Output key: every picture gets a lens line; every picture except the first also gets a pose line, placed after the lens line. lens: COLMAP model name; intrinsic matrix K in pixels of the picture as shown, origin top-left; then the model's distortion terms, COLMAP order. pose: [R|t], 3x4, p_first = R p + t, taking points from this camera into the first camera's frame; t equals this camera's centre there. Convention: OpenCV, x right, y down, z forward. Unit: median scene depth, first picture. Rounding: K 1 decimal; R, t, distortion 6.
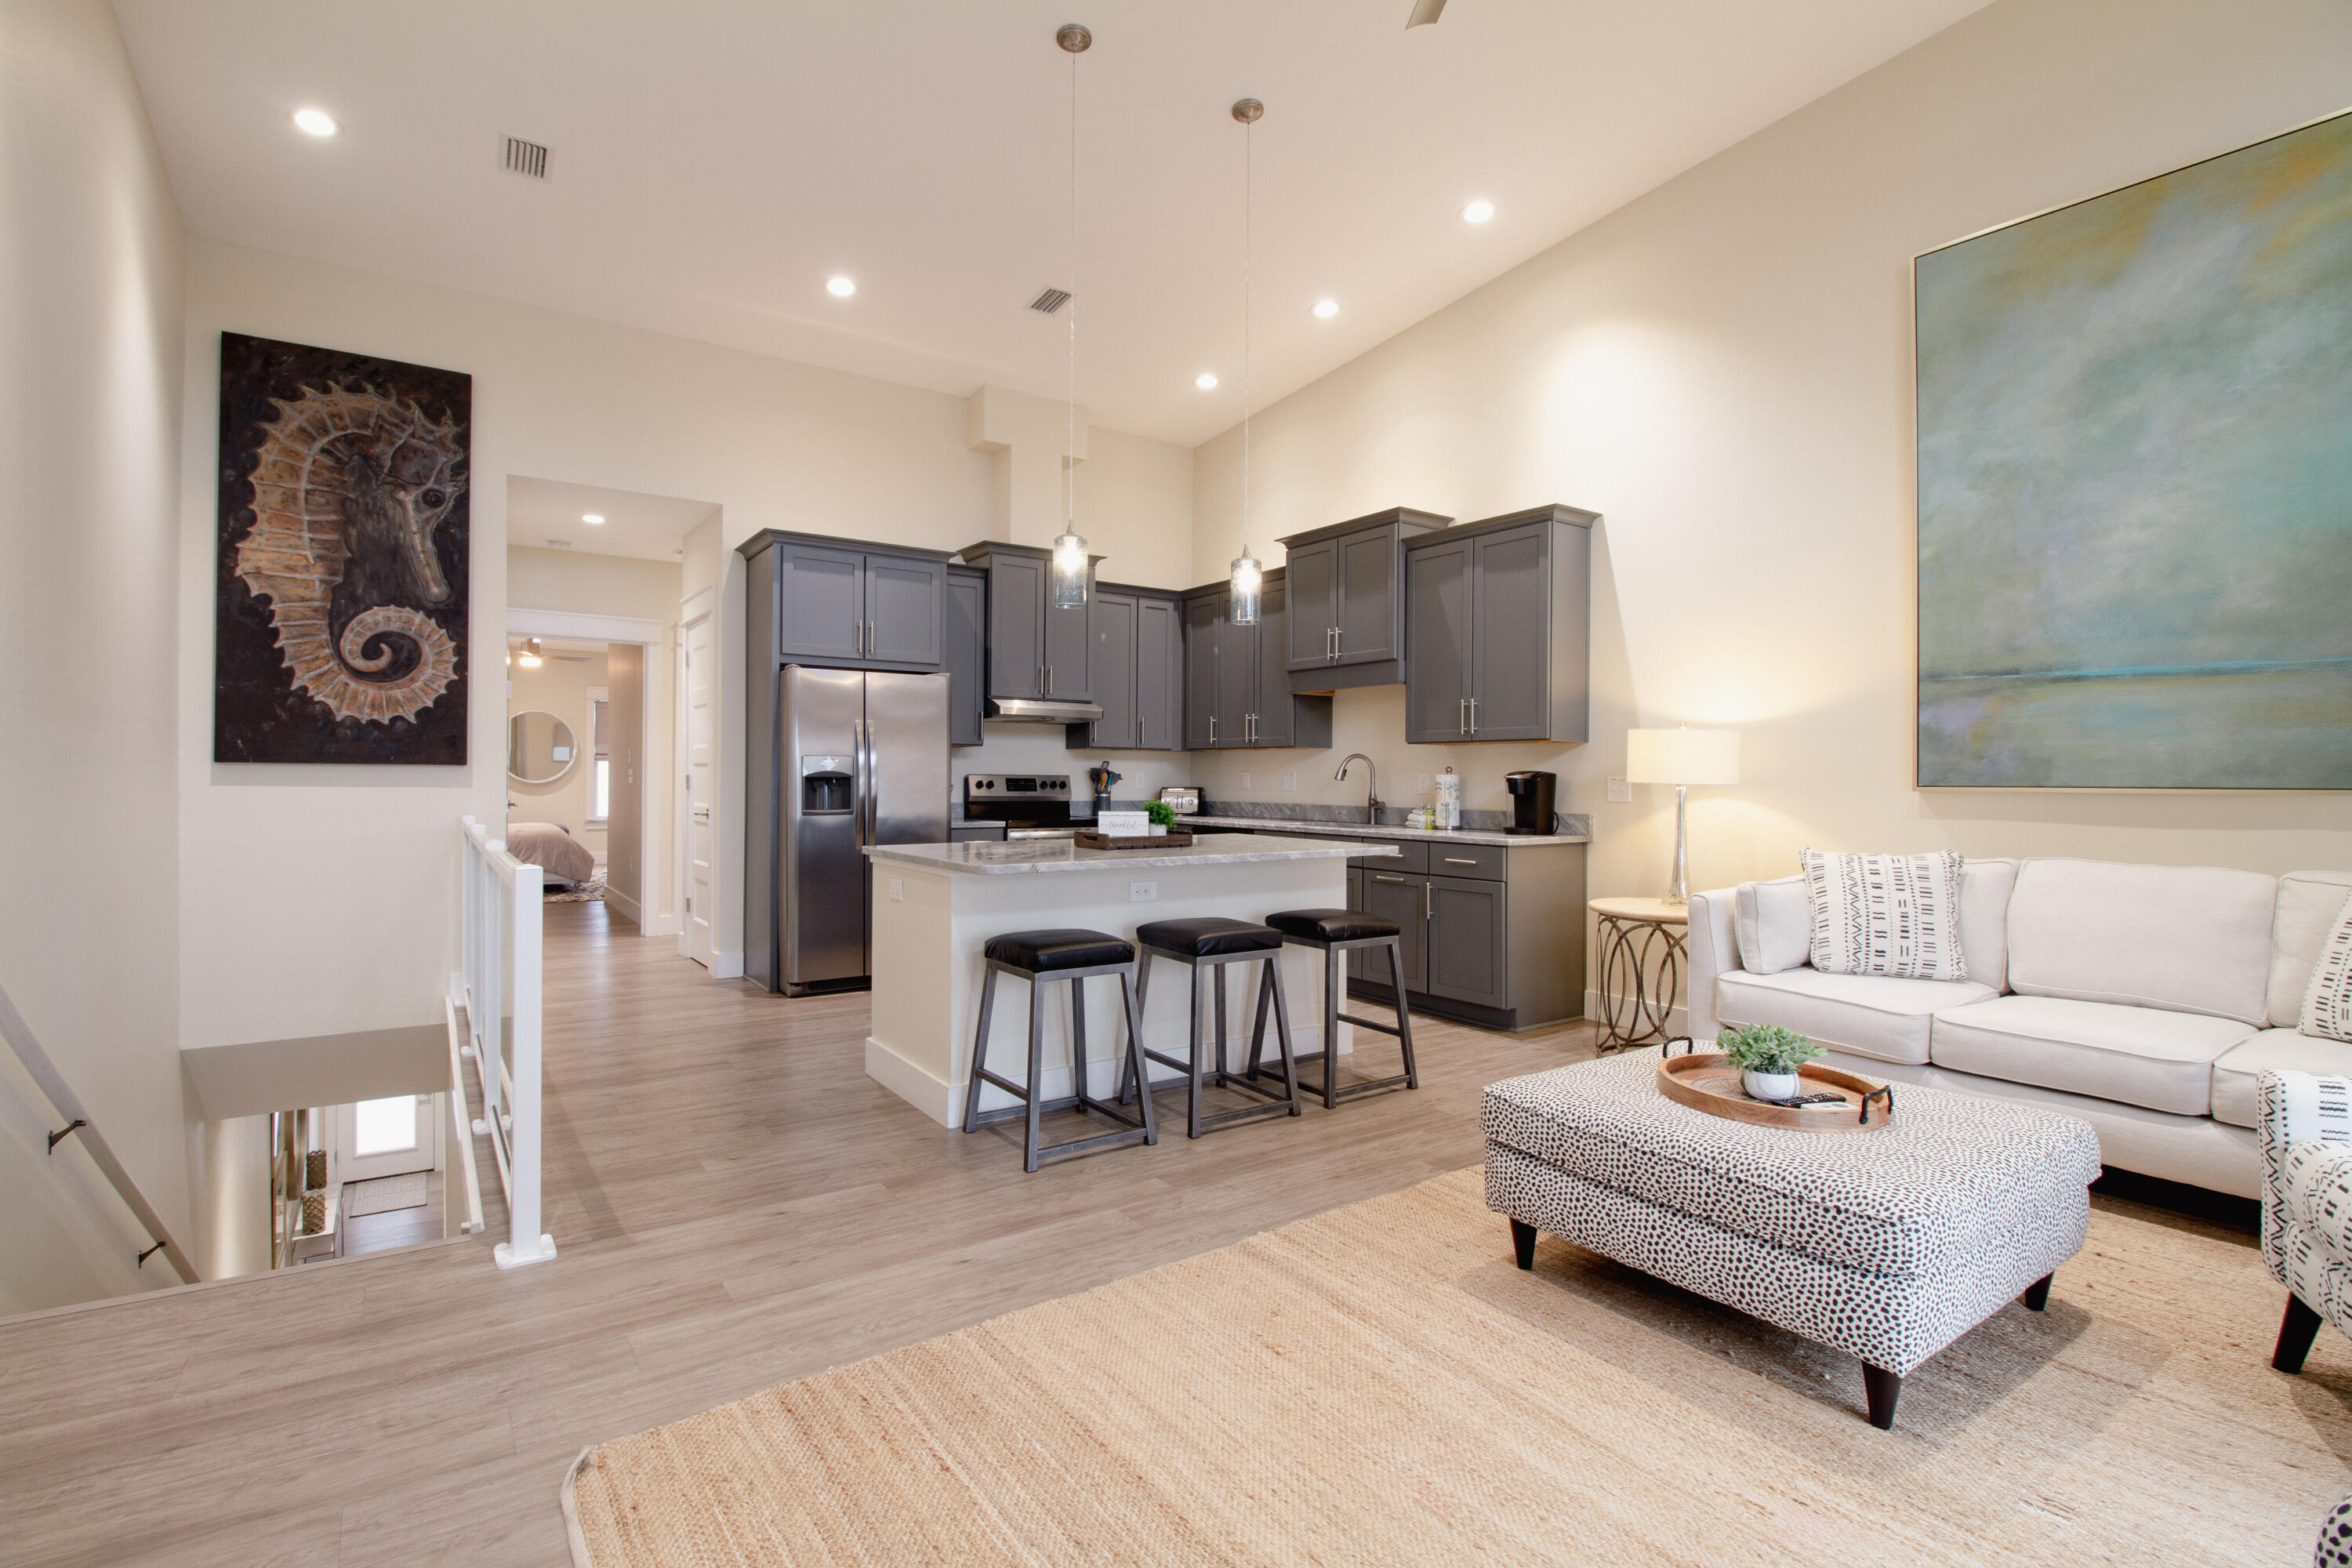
lens RADIAL K [[1084.4, 0, 1159.7], [0, 1084.4, 772.9], [0, 0, 1]] dist [-0.001123, -0.013199]
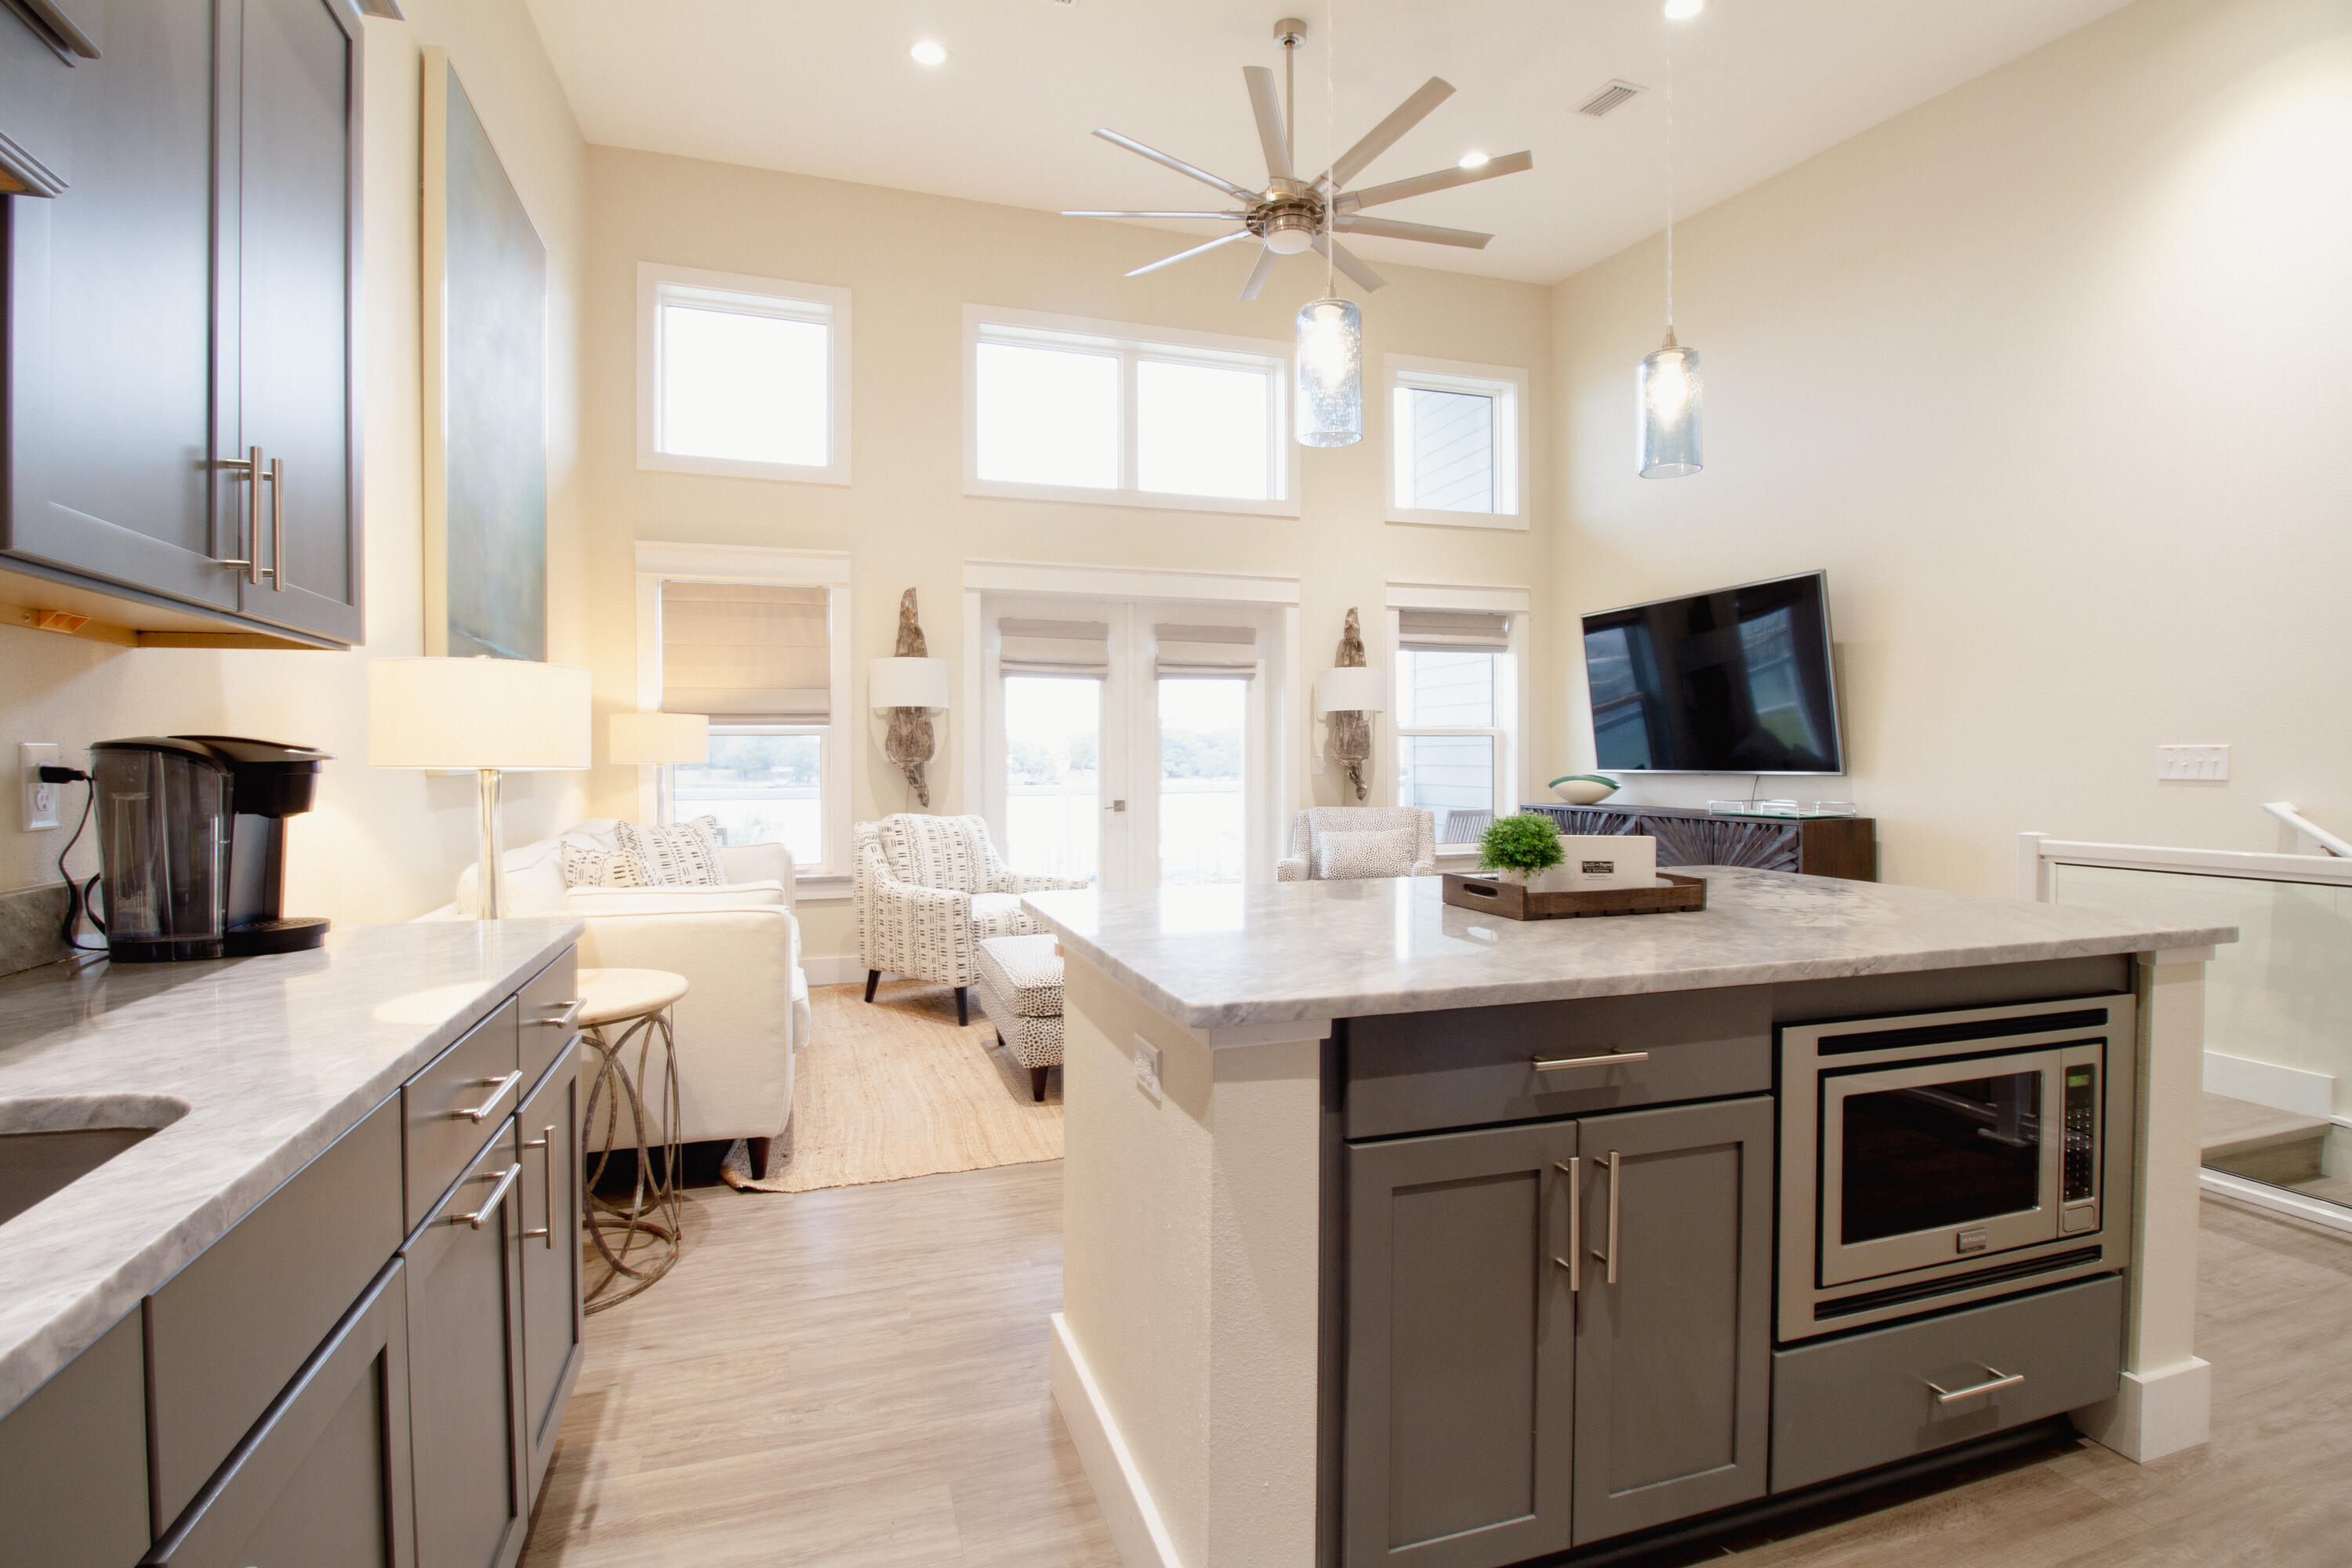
lens RADIAL K [[1095.9, 0, 1155.0], [0, 1095.9, 775.6], [0, 0, 1]] dist [0.000779, -0.012880]
pose [[-0.958064, -0.008199, 0.286438, 0.012682], [-0.004890, 0.999913, 0.012265, 0.004836], [-0.286514, 0.010350, -0.958020, 1.282683]]
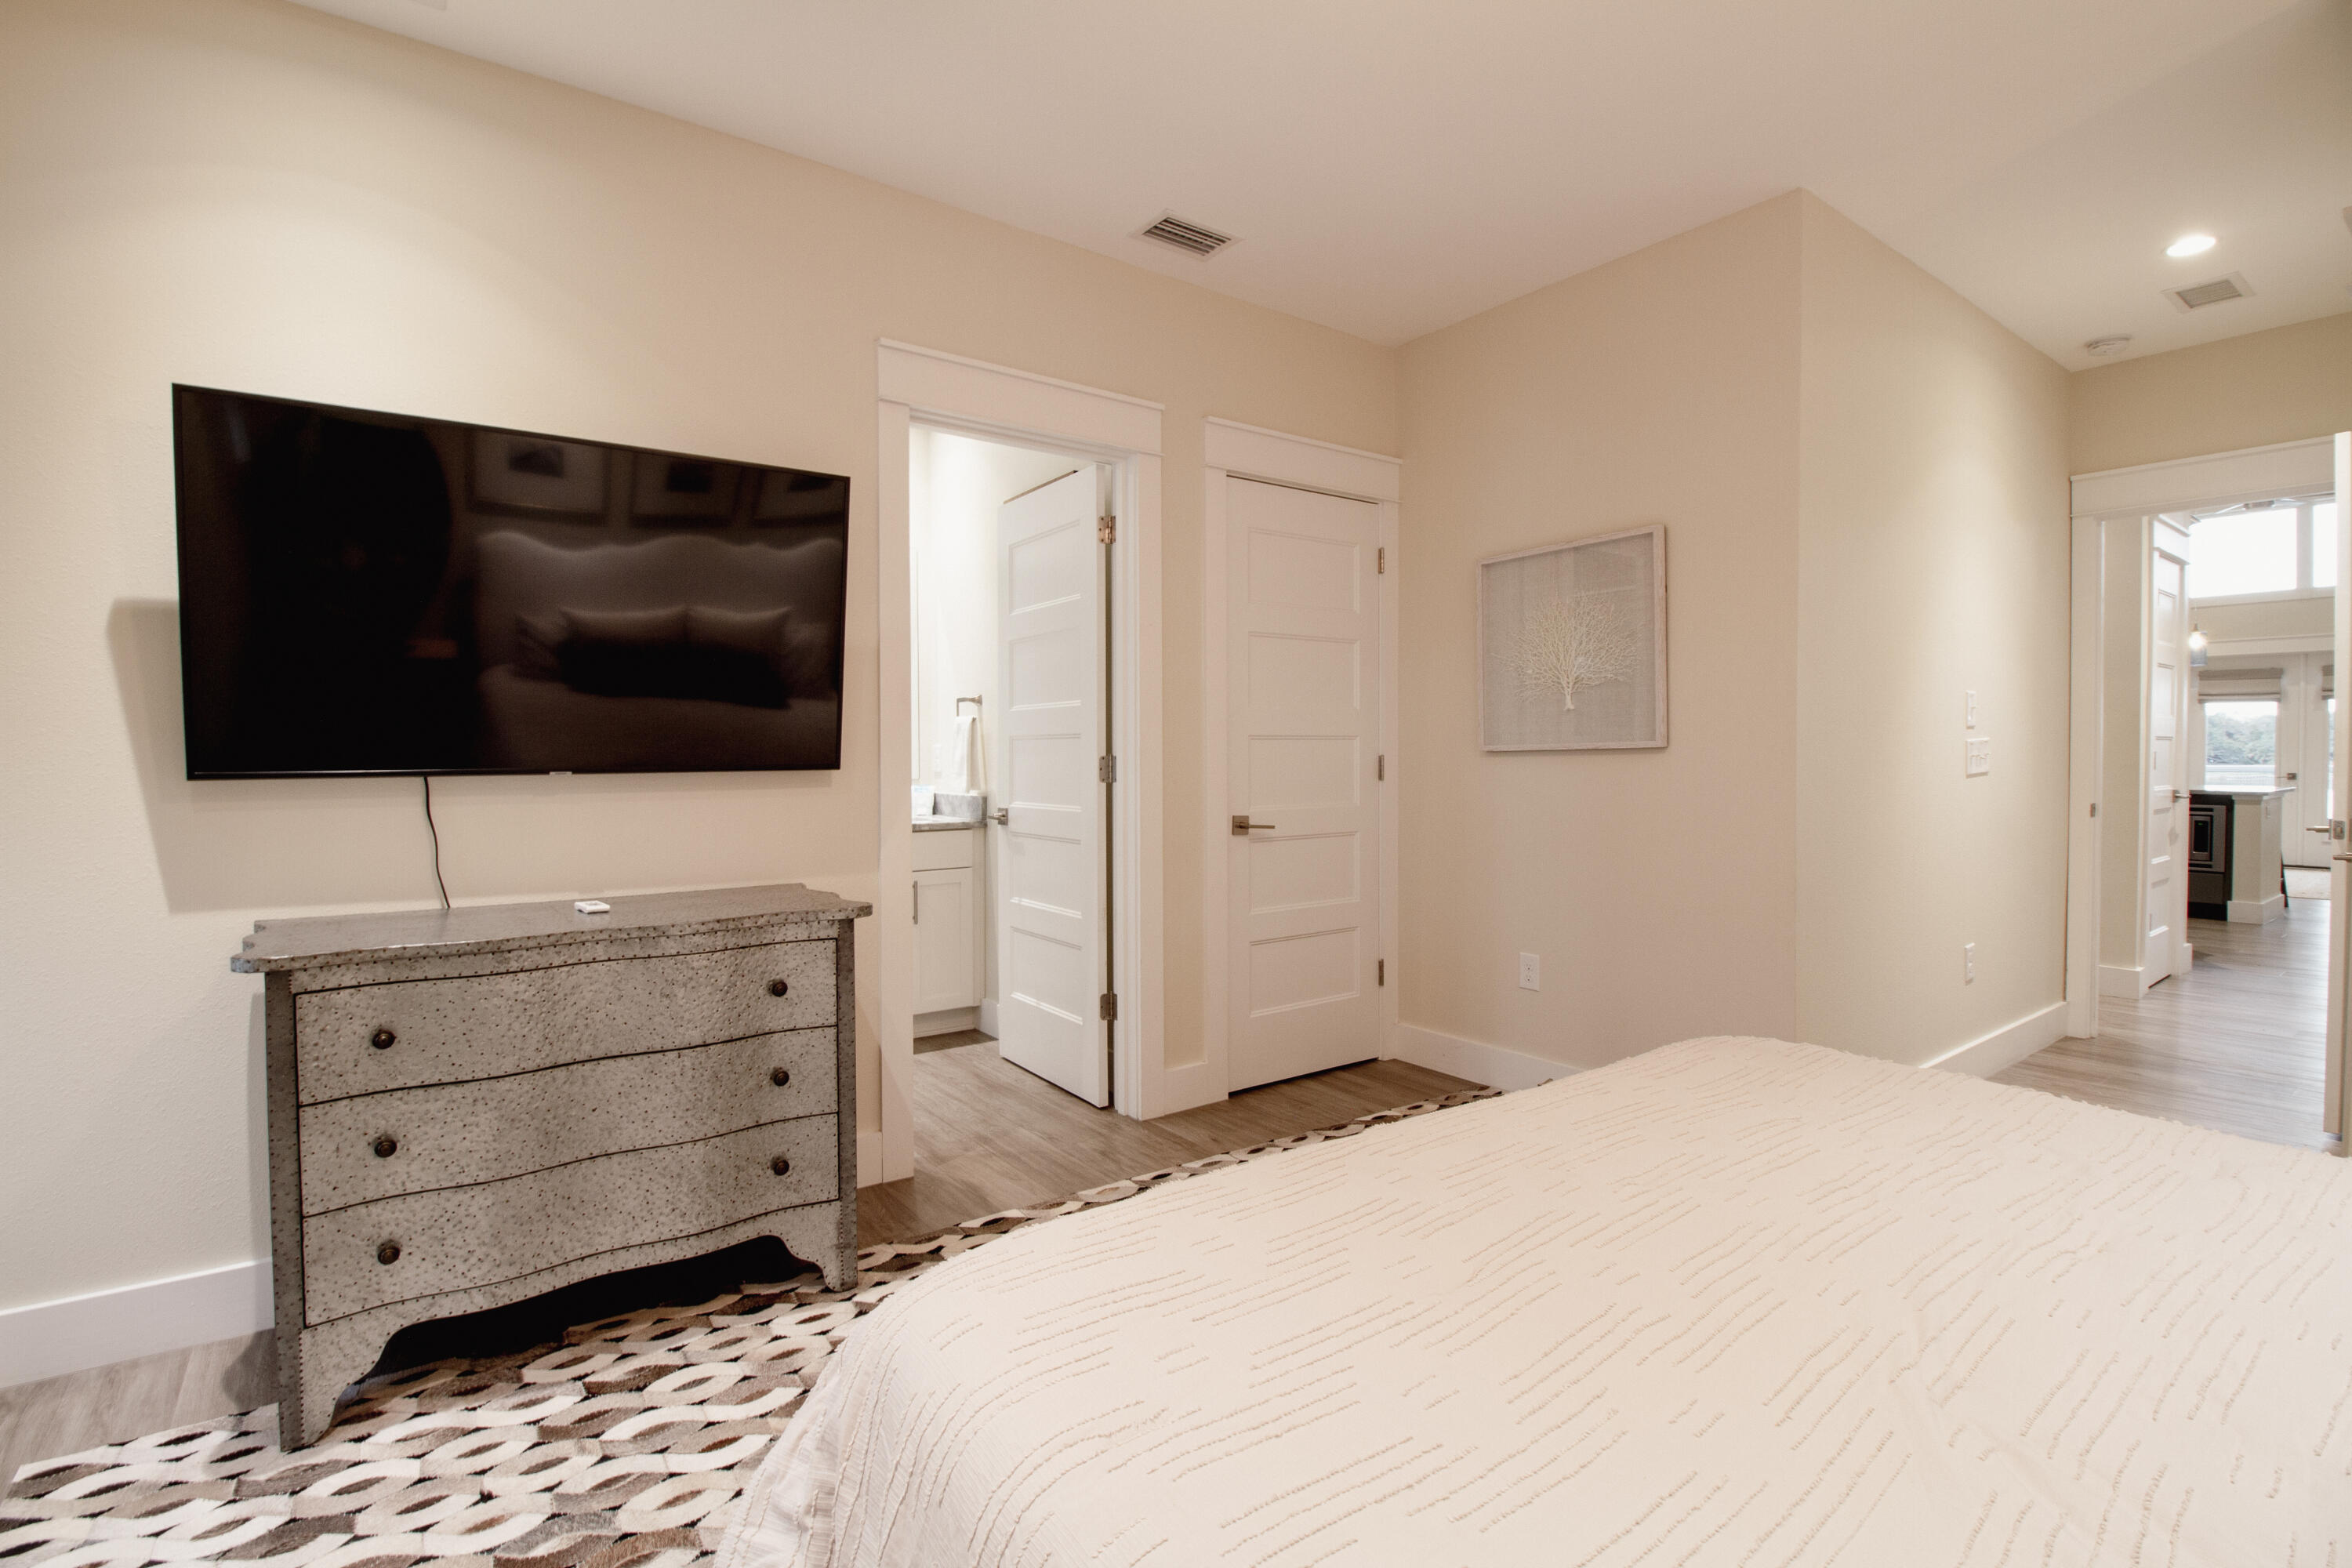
lens RADIAL K [[1116.7, 0, 1154.4], [0, 1116.7, 780.0], [0, 0, 1]] dist [0.000118, -0.015205]
pose [[-0.038889, -0.030997, 0.998763, -1.615581], [-0.001617, 0.999519, 0.030957, -0.000069], [-0.999242, -0.000412, -0.038921, 2.354270]]
